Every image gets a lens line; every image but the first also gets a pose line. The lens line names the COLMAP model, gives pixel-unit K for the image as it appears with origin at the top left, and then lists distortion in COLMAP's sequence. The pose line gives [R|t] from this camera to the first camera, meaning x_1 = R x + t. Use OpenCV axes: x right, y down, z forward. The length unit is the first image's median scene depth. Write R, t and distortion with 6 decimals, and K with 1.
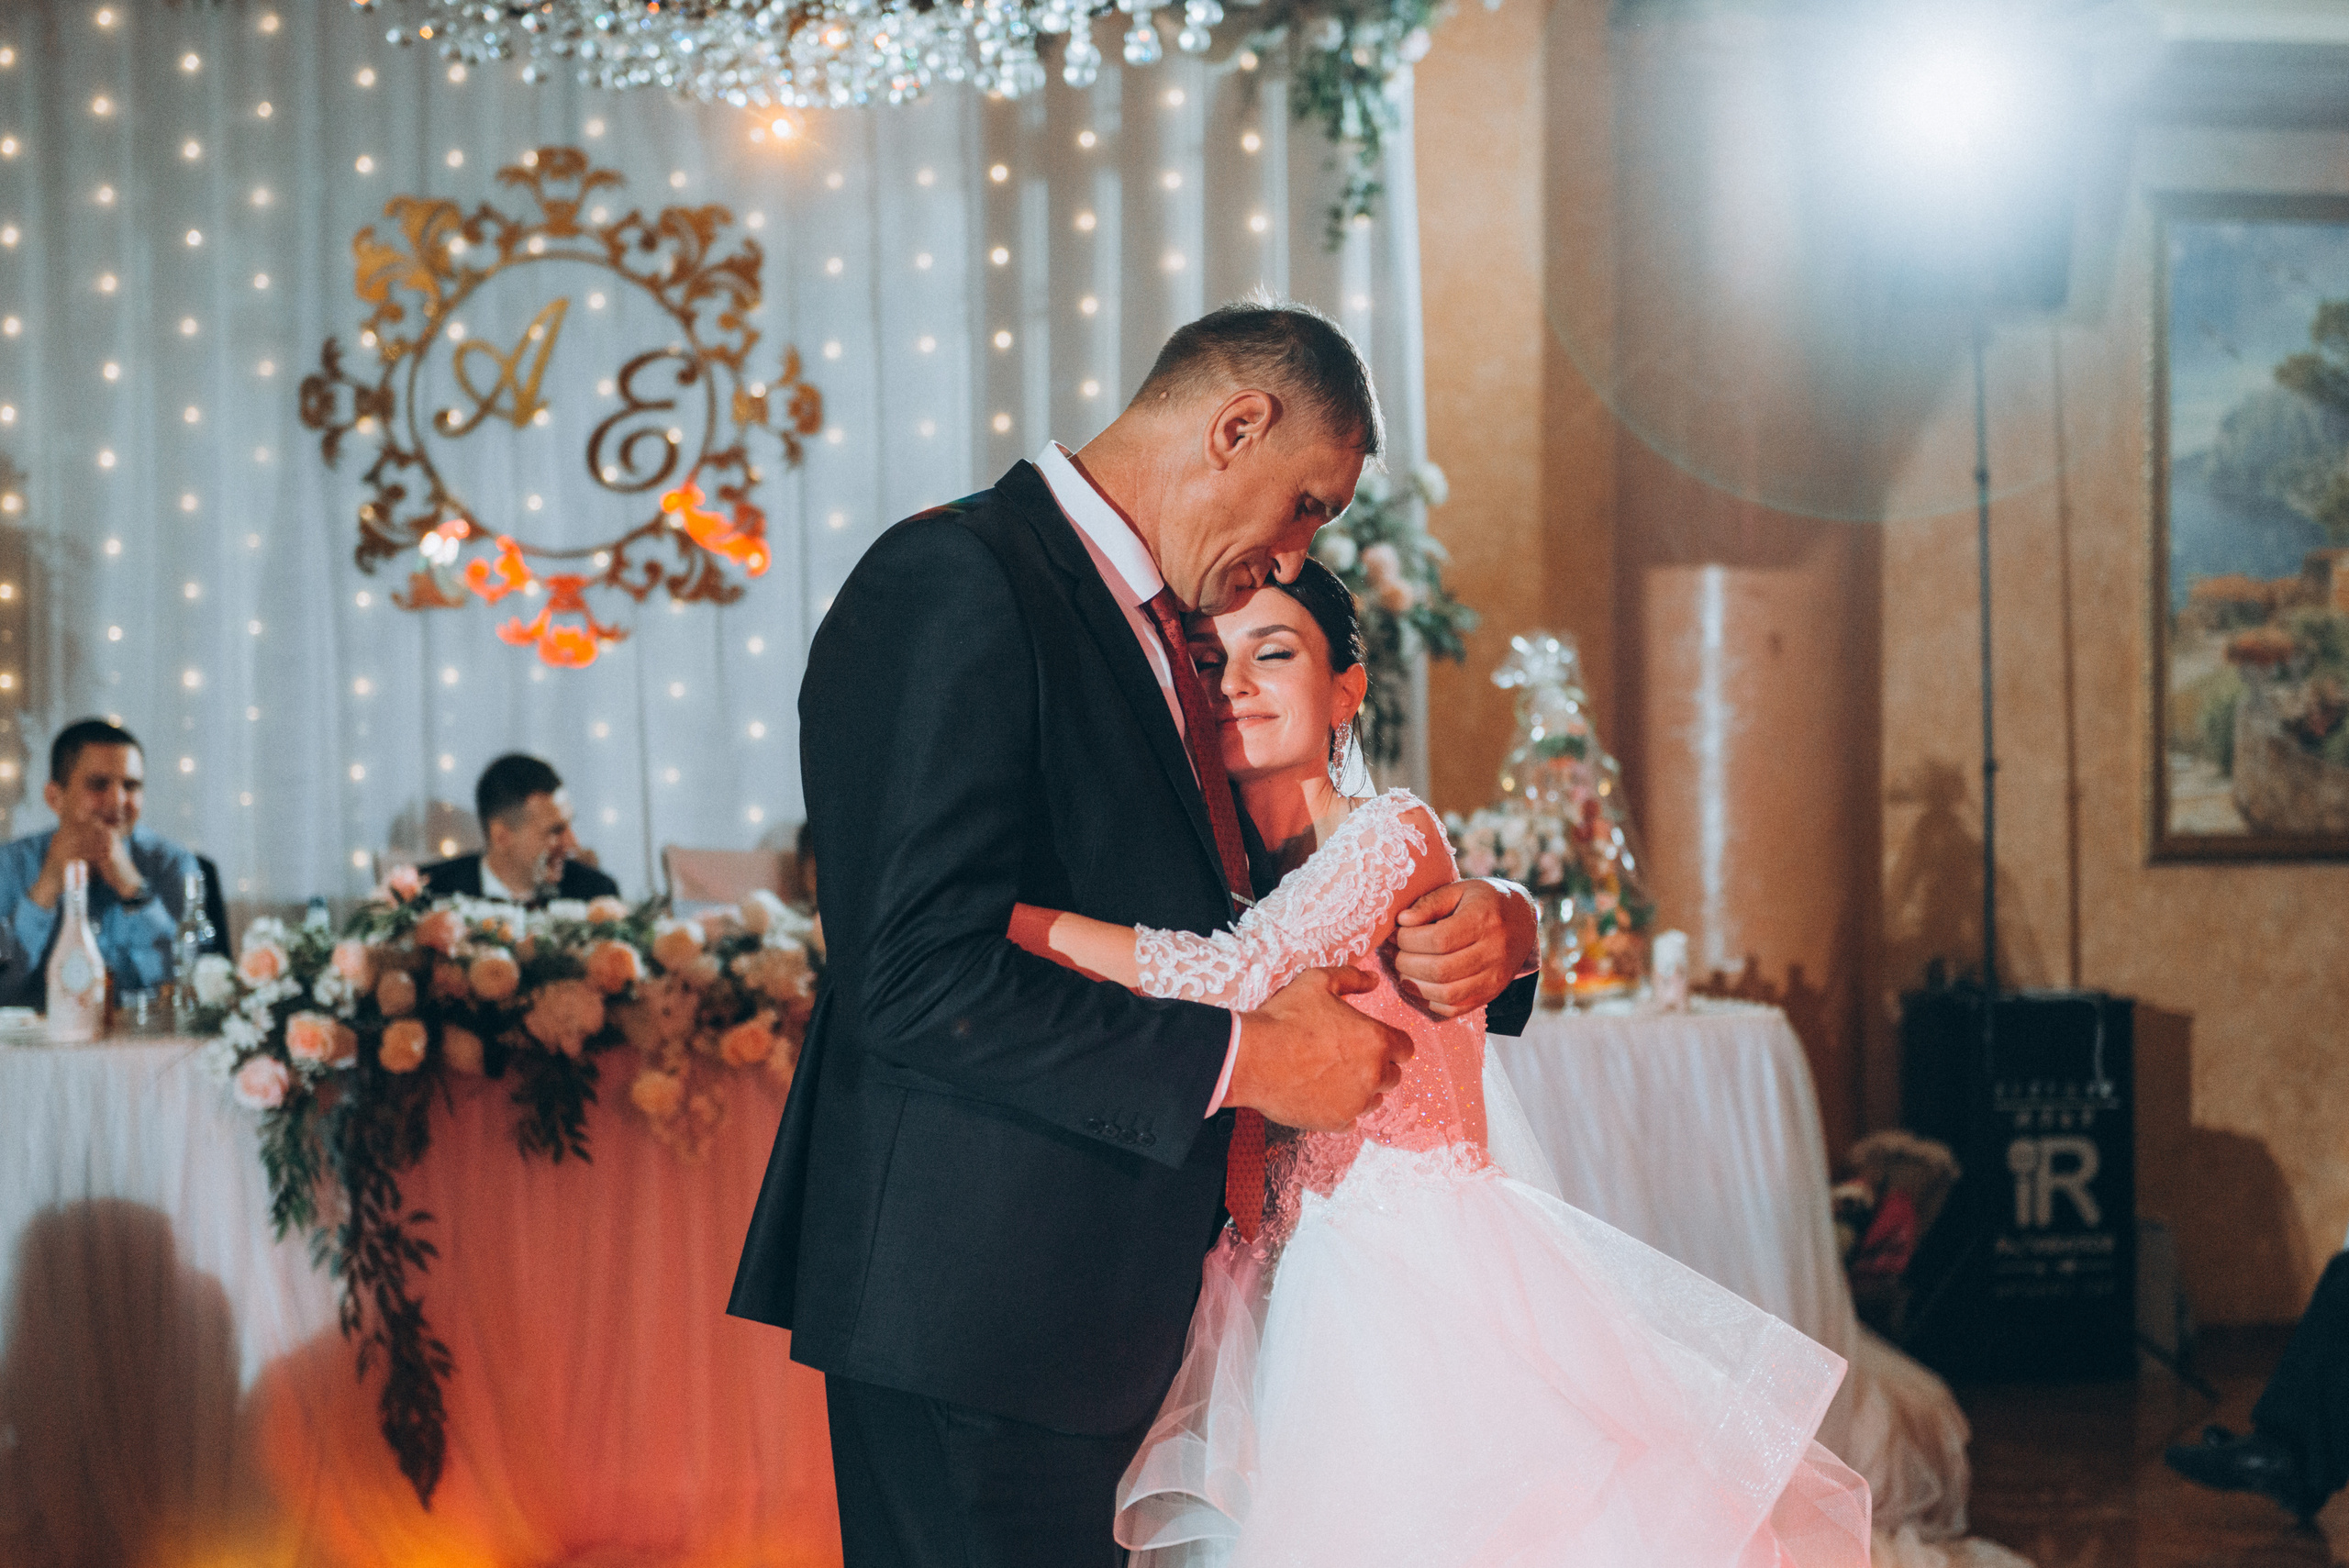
lens RADIAL K [[4656.6, 0, 1173.2], [0, 4656.6, 780.9], [0, 0, 1]] dist [0.058390, 0.000000]
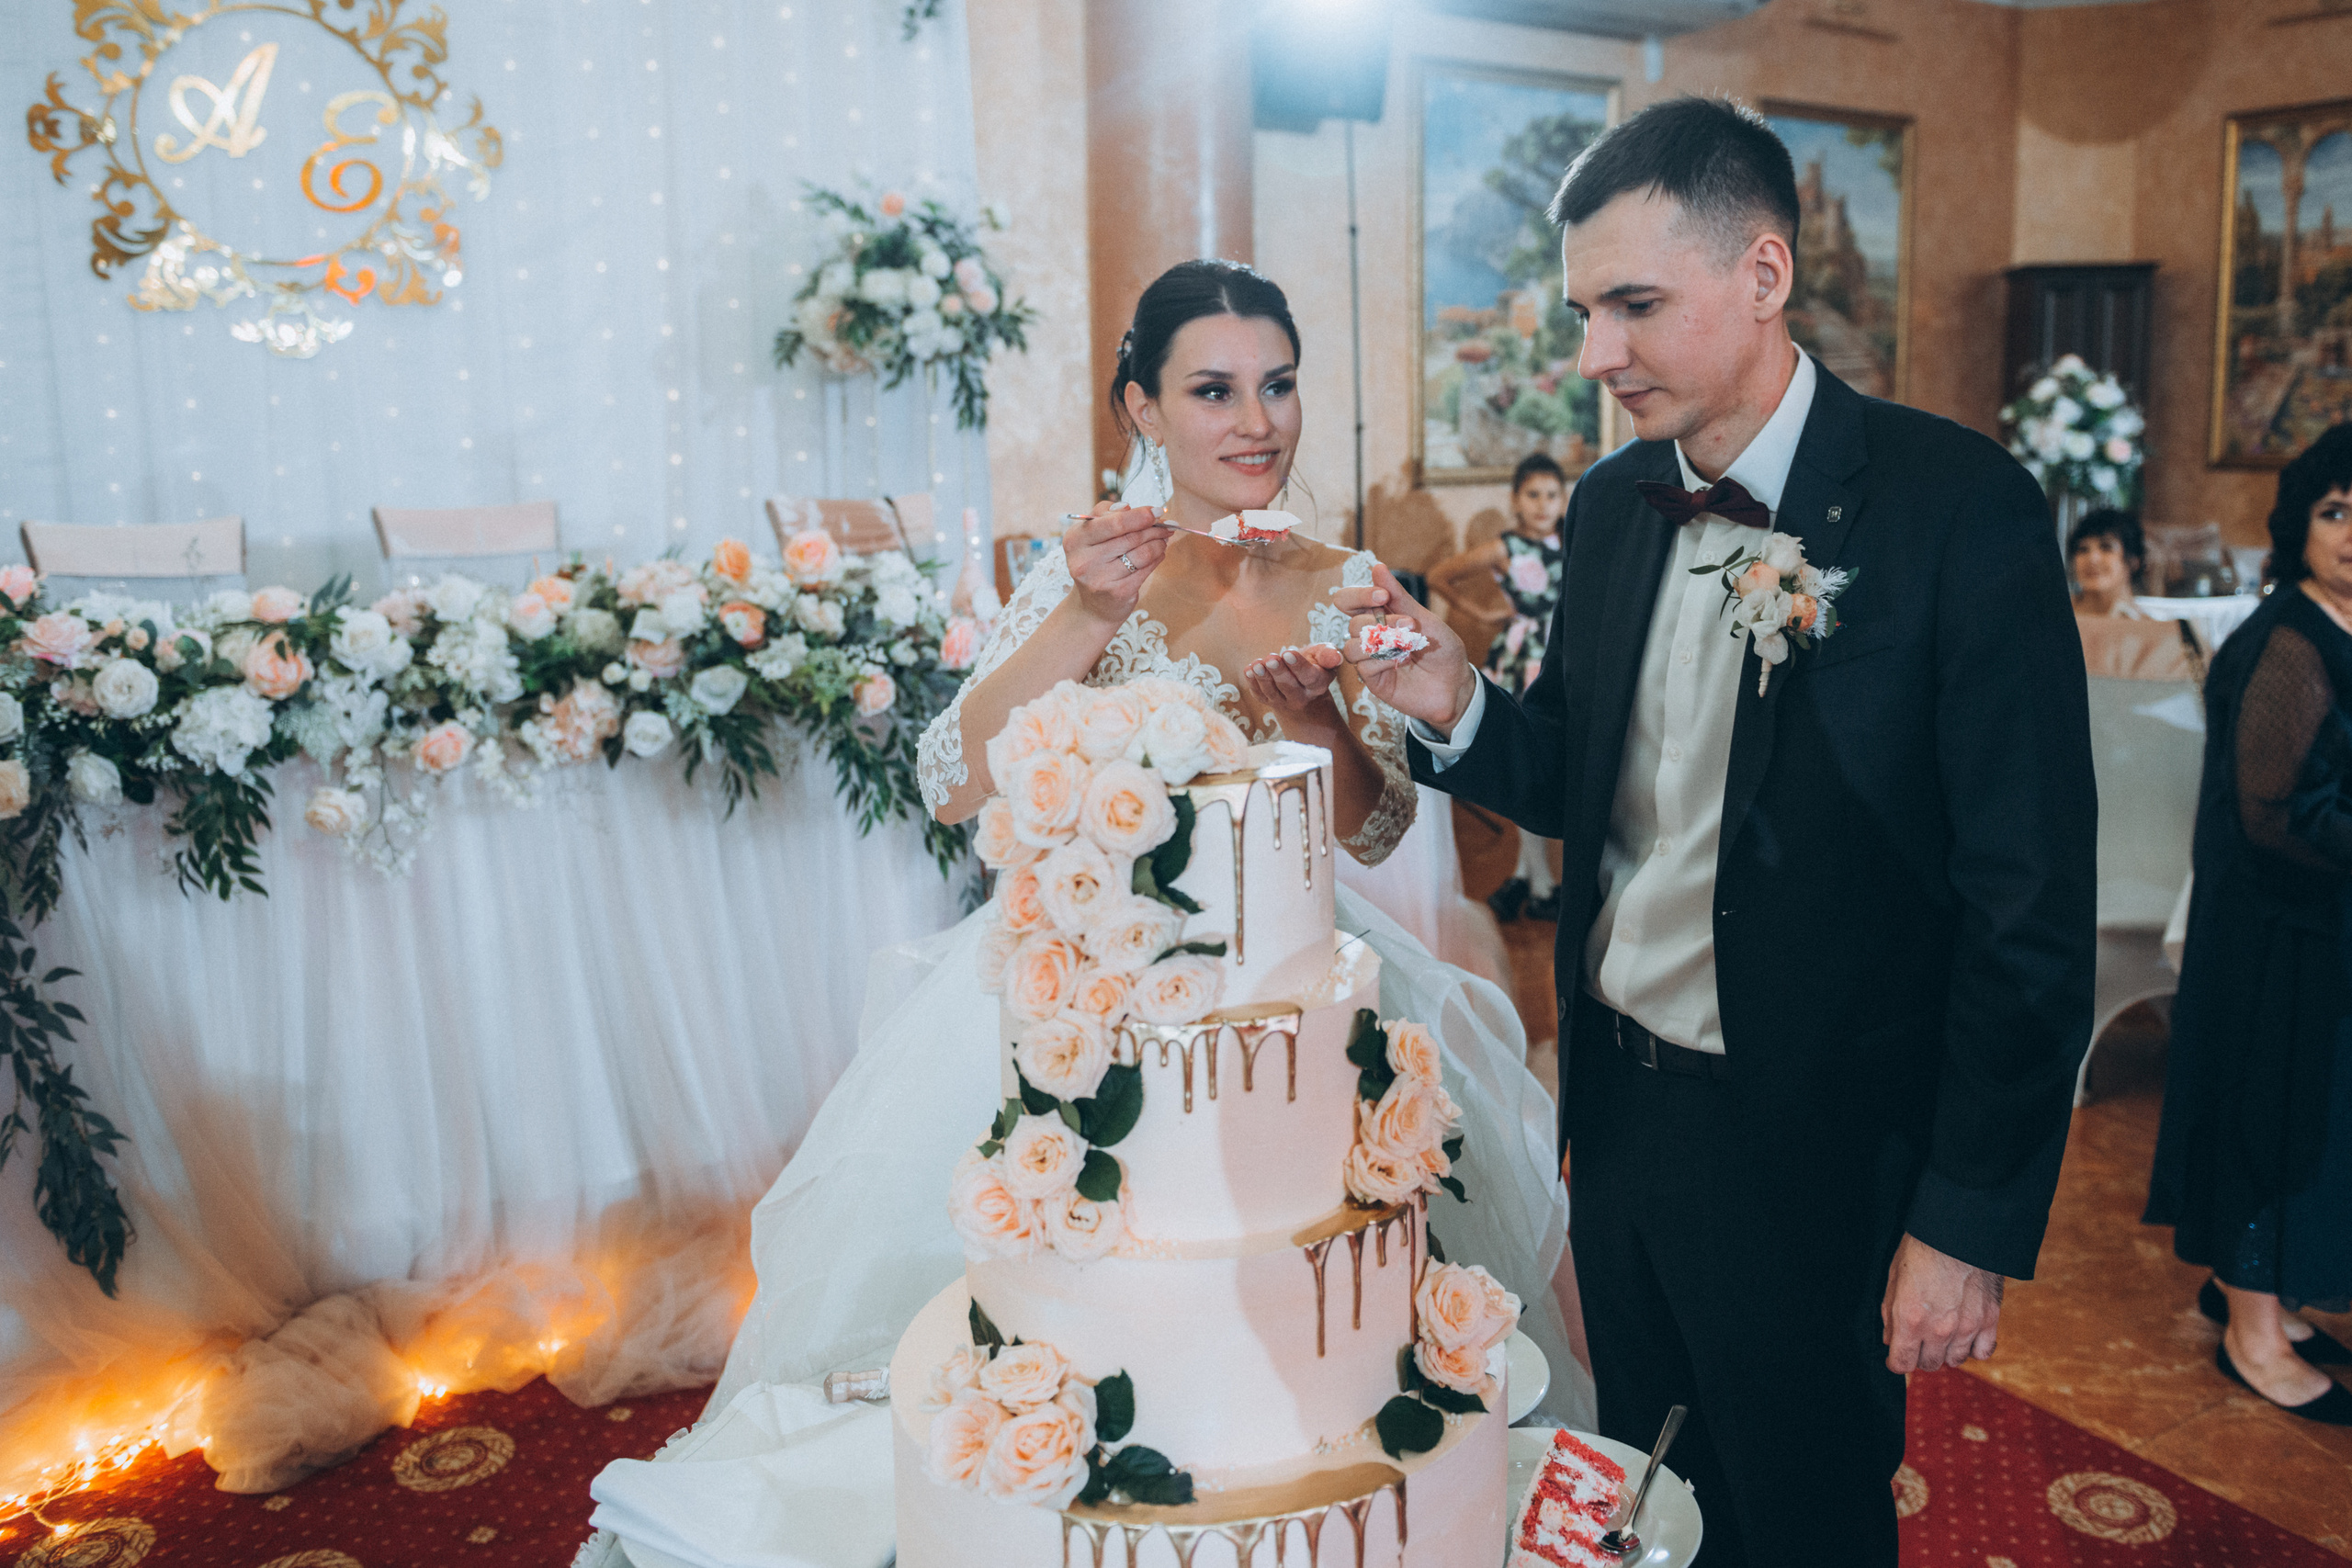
lens RADIAL K [[1821.6, 0, 1296.2], [0, 1821.6, 713.5], [0, 0, 1]] dist [-0.051998, -0.003083]
pose [[0.949683, -0.057728, 0.307846, -0.031773], [0.010759, 0.988301, 0.152139, -0.001202], [-0.313027, -0.141171, 0.939194, 0.473060]]
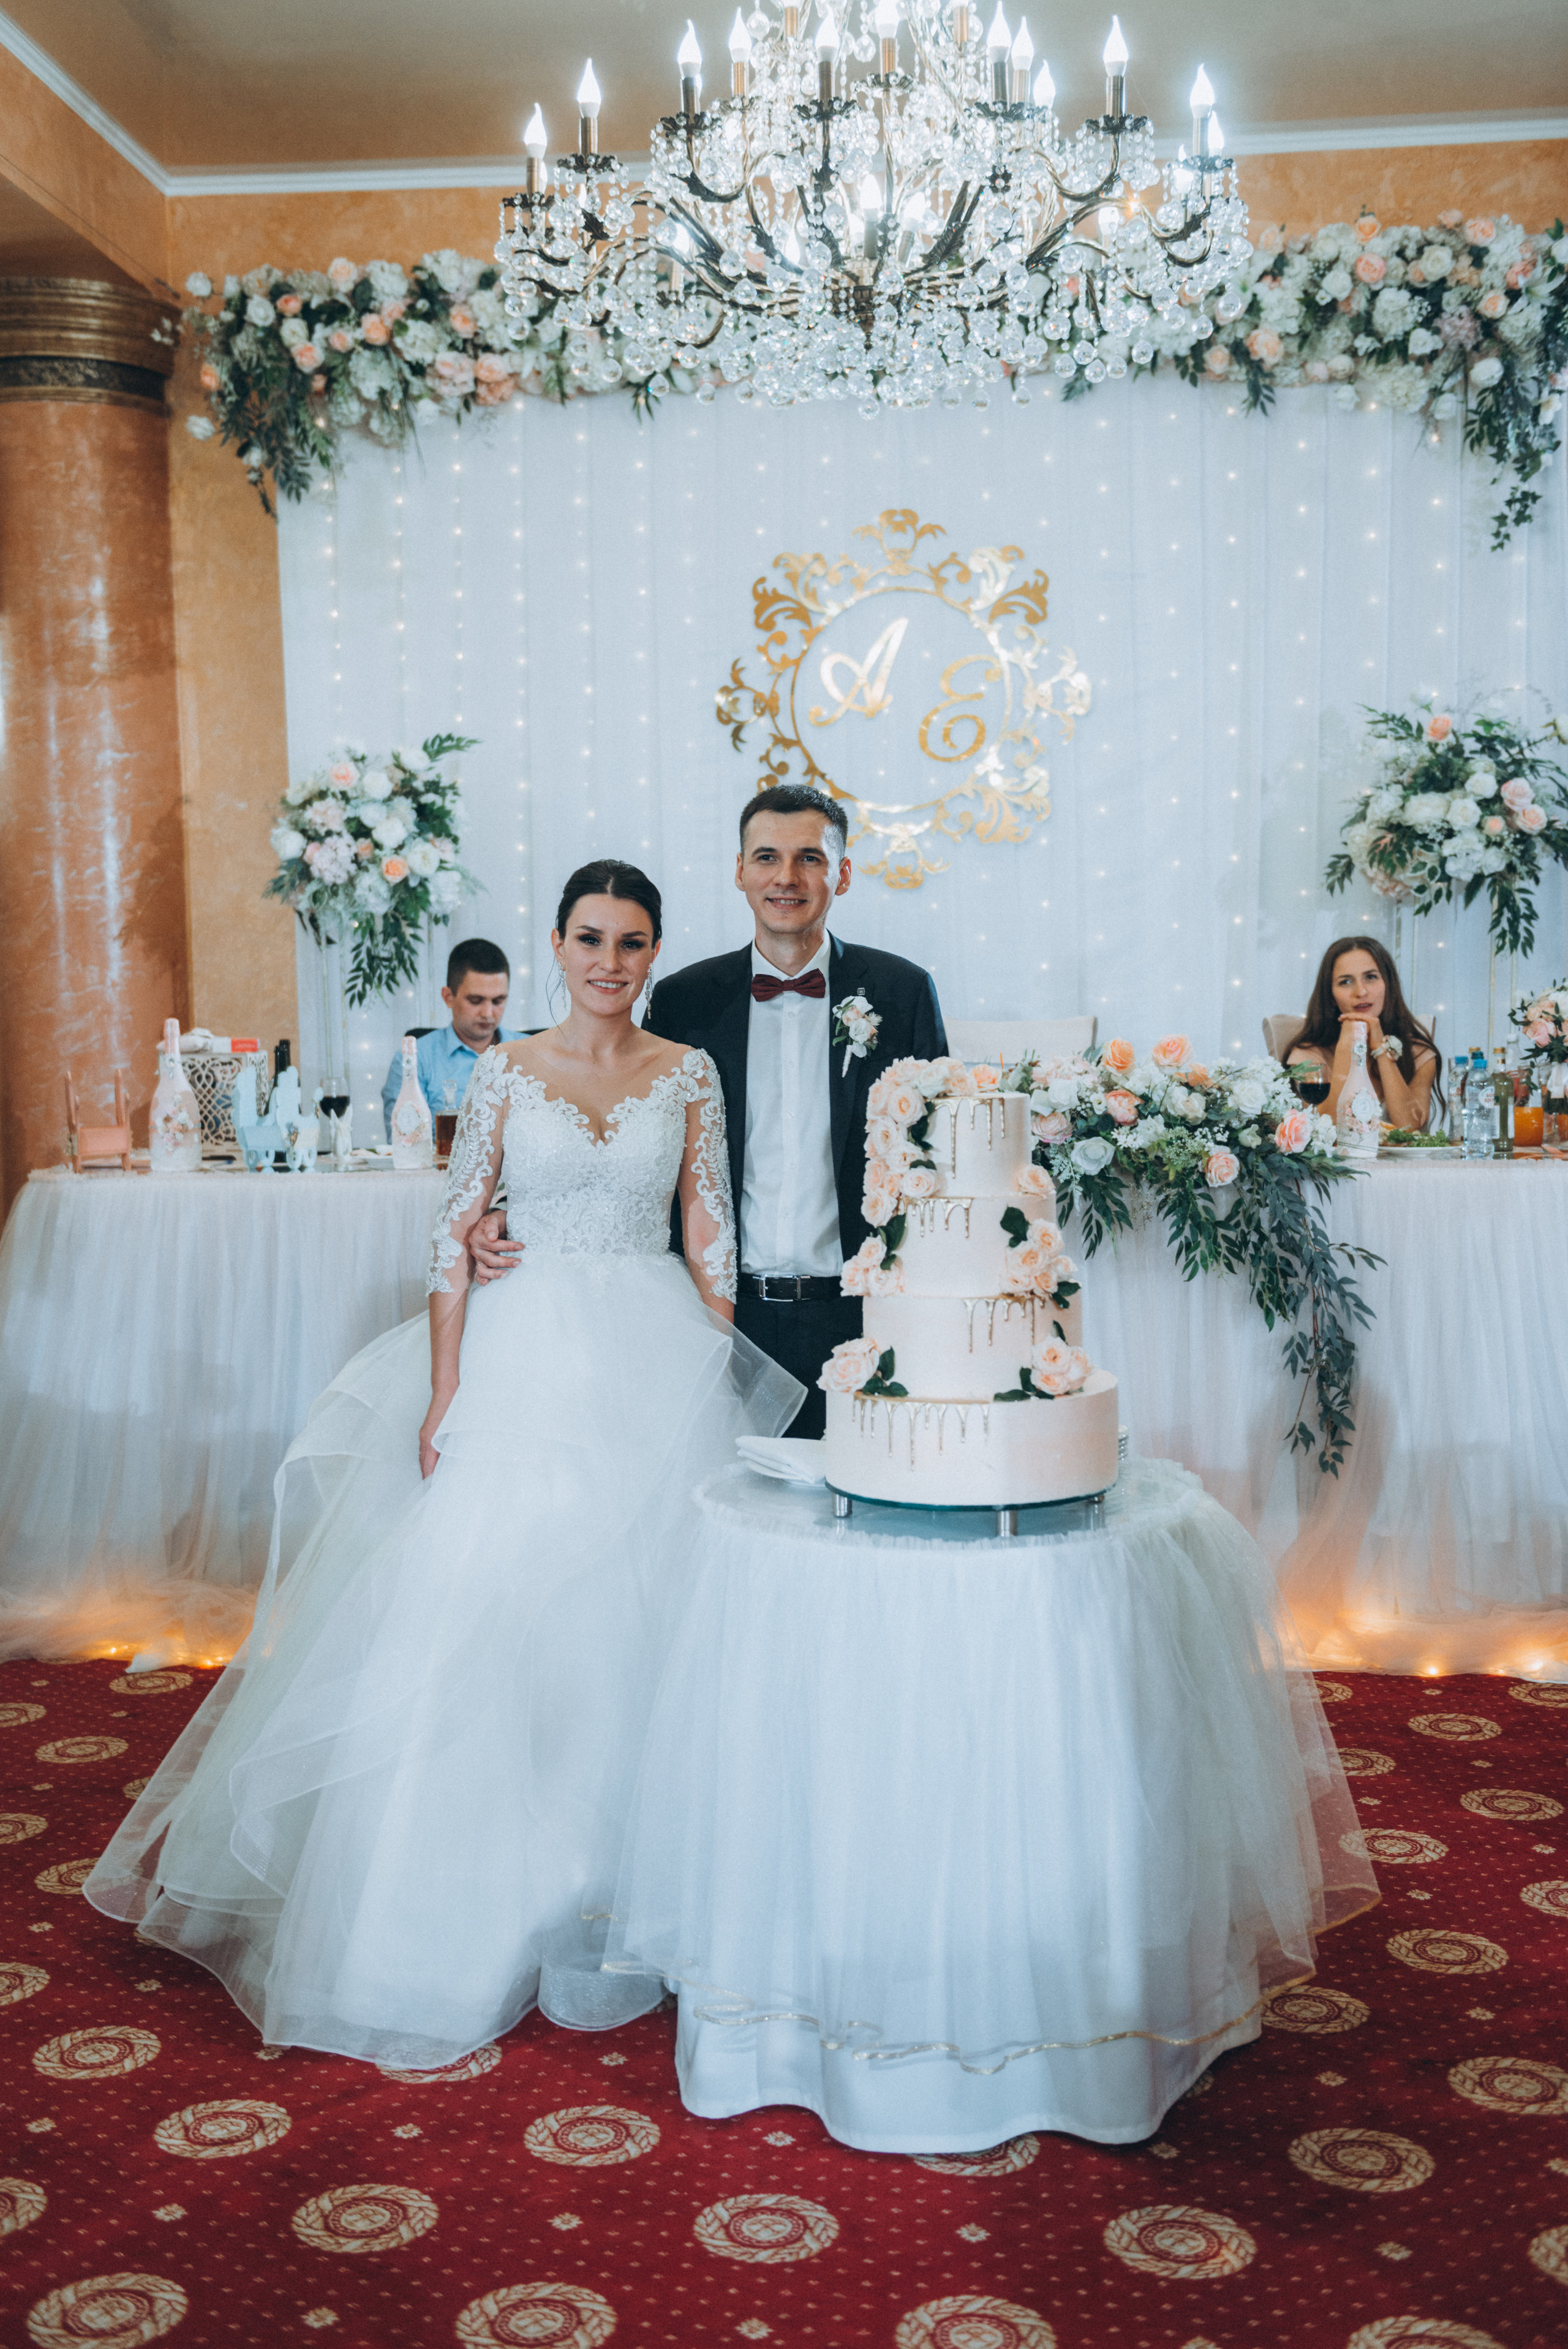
lens RADIAL K [[2515.0, 0, 781.5], [0, 2515.0, 1184.1], [0, 0, 1]] dist [0.089207, 0.000000]
pose [[0.952820, 0.012530, -0.303278, 0.064252], [0.012014, 0.996808, 0.078928, 0.002687], [0.303299, -0.078848, 0.949628, 0.270918]]
